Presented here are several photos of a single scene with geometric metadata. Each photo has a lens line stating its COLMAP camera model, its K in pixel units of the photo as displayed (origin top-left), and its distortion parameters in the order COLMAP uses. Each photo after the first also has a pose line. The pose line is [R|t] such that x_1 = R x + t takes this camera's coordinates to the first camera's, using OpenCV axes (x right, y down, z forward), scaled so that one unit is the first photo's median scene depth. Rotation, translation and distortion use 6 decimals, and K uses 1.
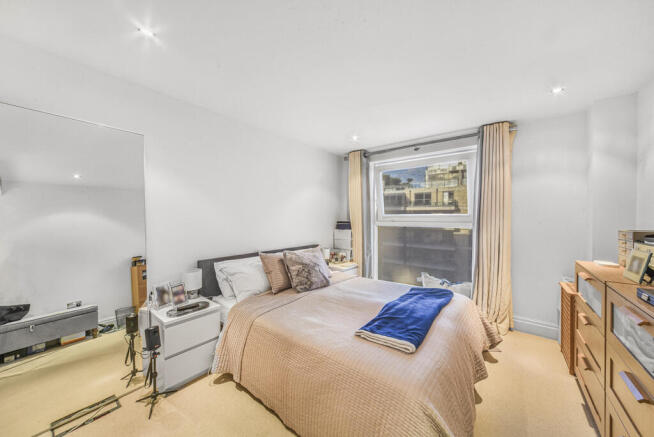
lens RADIAL K [[228.7, 0, 332.7], [0, 228.7, 222.6], [0, 0, 1]] dist [-0.010510, 0.000103]
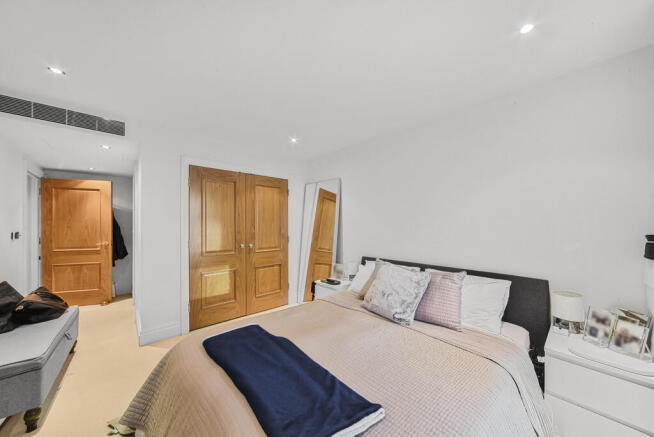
lens RADIAL K [[228.7, 0, 332.7], [0, 228.7, 222.6], [0, 0, 1]] dist [-0.010510, 0.000103]
pose [[-0.172035, -0.005517, -0.985075, 0.820450], [-0.017036, 0.999851, -0.002624, -0.029028], [0.984943, 0.016330, -0.172104, 1.090536]]
